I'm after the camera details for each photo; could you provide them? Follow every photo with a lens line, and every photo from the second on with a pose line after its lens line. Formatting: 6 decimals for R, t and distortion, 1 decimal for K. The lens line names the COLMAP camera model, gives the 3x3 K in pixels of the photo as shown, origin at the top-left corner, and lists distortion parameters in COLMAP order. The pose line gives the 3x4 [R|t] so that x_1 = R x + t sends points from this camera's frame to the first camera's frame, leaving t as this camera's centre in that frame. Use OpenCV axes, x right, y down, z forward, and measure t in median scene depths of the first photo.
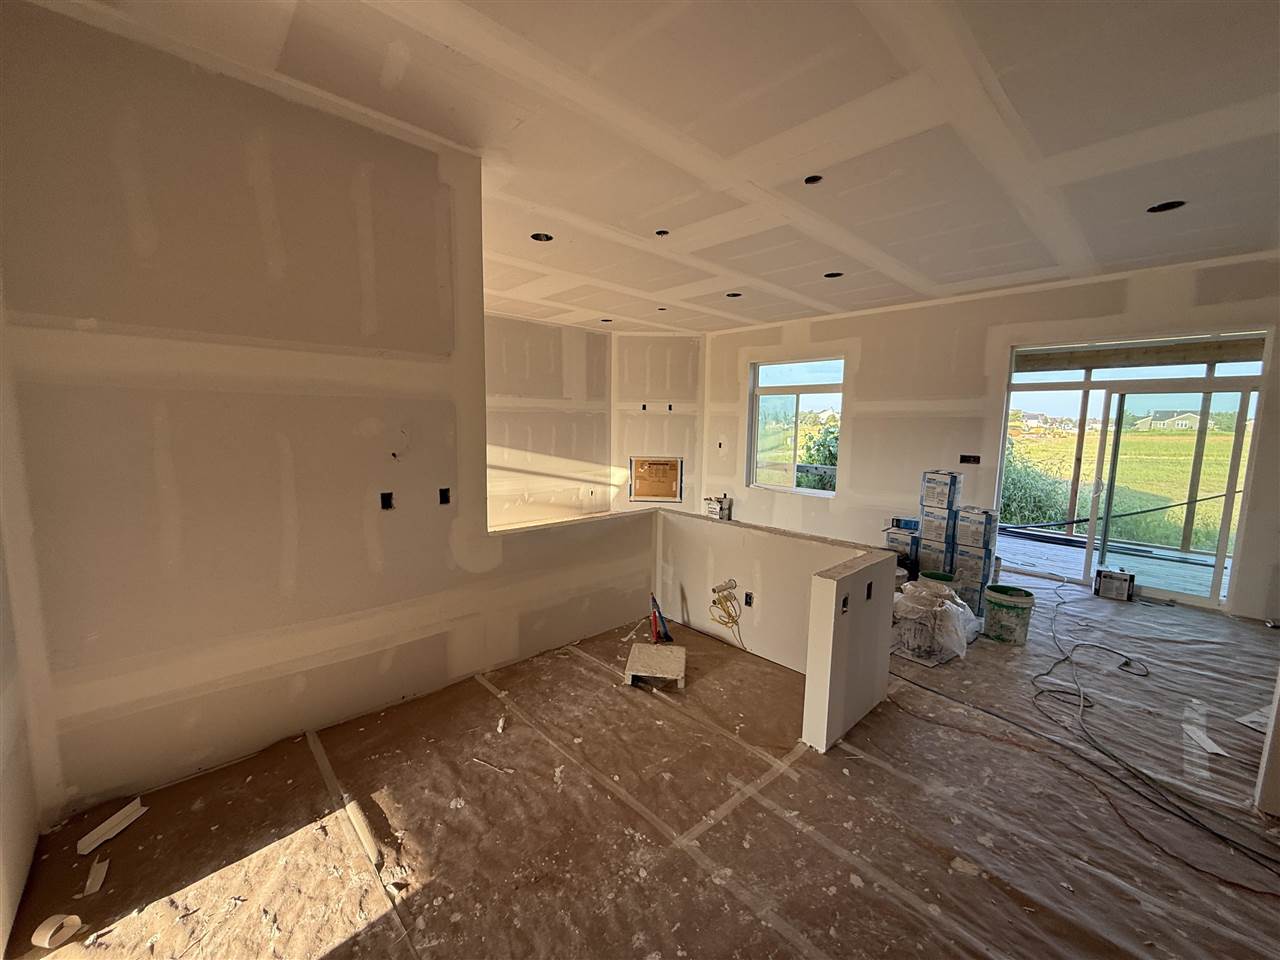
lens RADIAL K [[512.3, 0, 640.0], [0, 512.3, 480.0], [0, 0, 1]] dist [-0.000634, 0.000780]
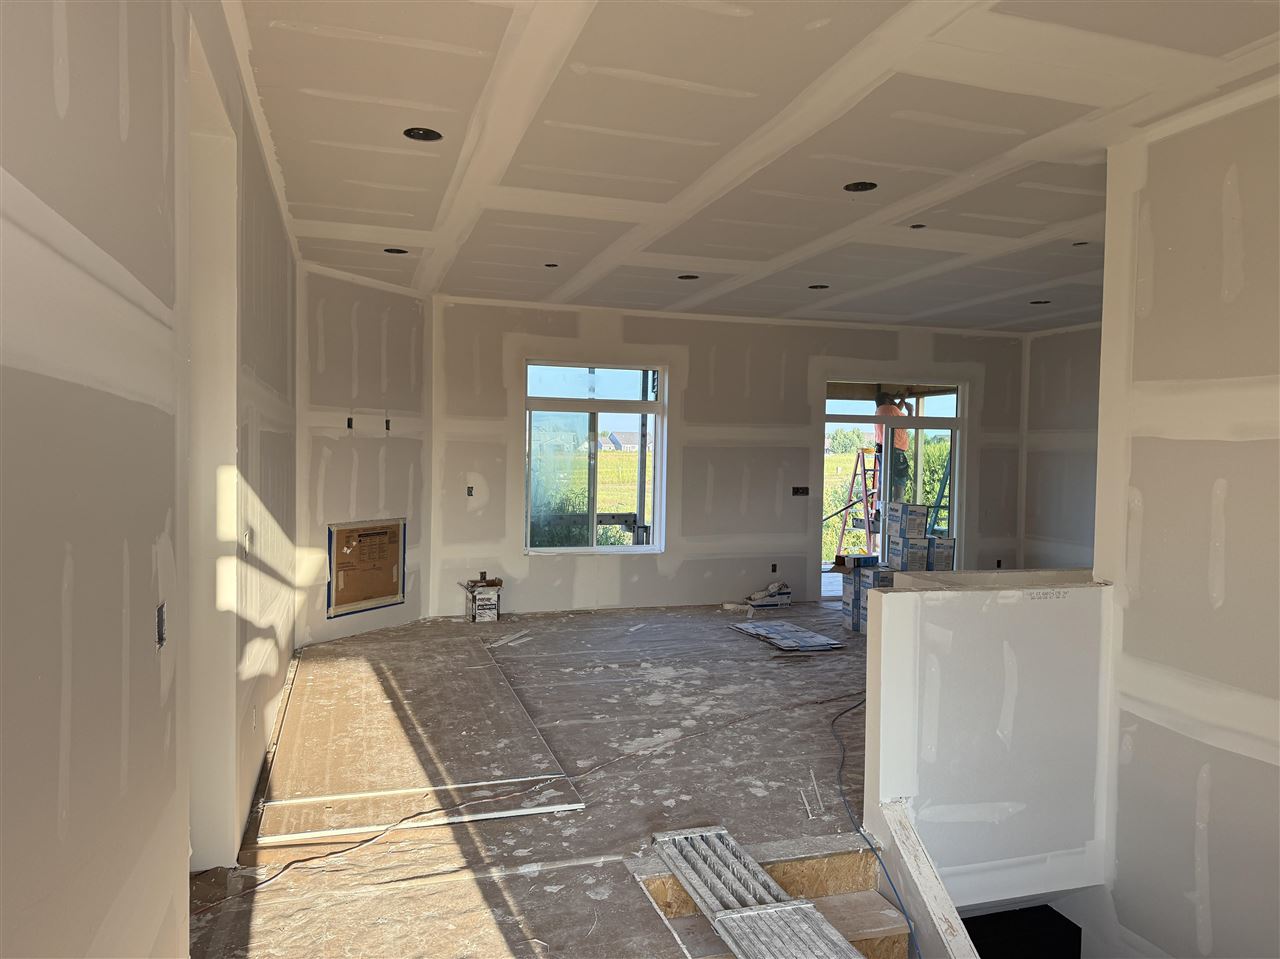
lens RADIAL K [[894.0, 0, 635.7], [0, 894.0, 485.4], [0, 0, 1]] dist [0.138699, -0.170040]
pose [[0.411917, -0.041034, 0.910297, -0.619463], [0.101815, 0.994803, -0.001229, -0.047441], [-0.905516, 0.093188, 0.413954, 0.354159]]
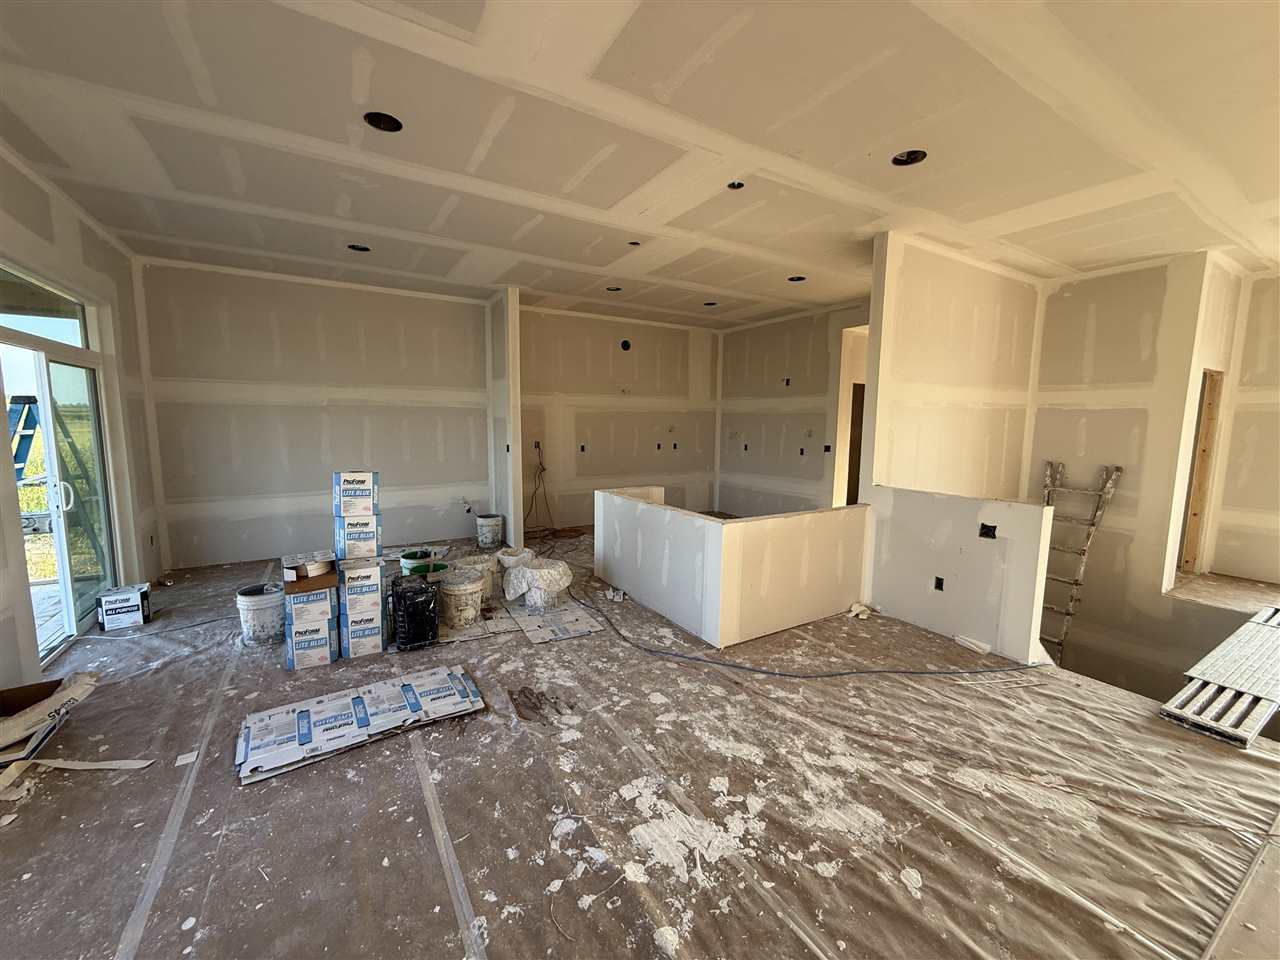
lens RADIAL K [[506.1, 0, 637.1], [0, 506.1, 480.0], [0, 0, 1]] dist [-0.001867, -0.000144]
pose [[-0.982059, -0.044012, 0.183363, -0.000100], [0.001197, 0.970907, 0.239454, -0.088390], [-0.188568, 0.235377, -0.953436, 0.797597]]
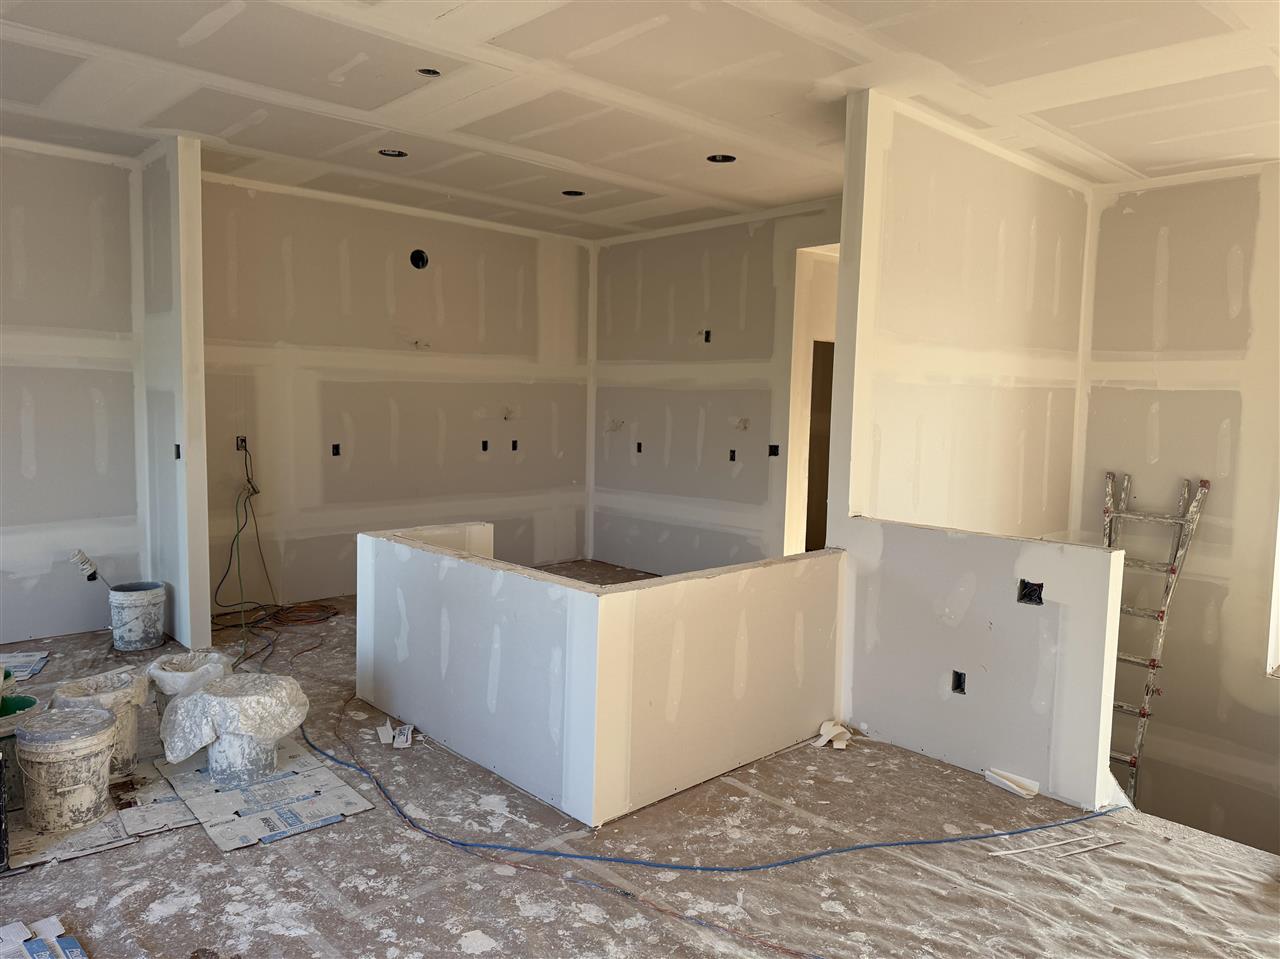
lens RADIAL K [[900.7, 0, 640.0], [0, 900.7, 479.5], [0, 0, 1]] dist [0.056749, -0.080157]
pose [[-0.999117, -0.032739, -0.026344, -0.000981], [-0.037569, 0.976780, 0.210923, -0.090626], [0.018827, 0.211726, -0.977148, 0.783731]]
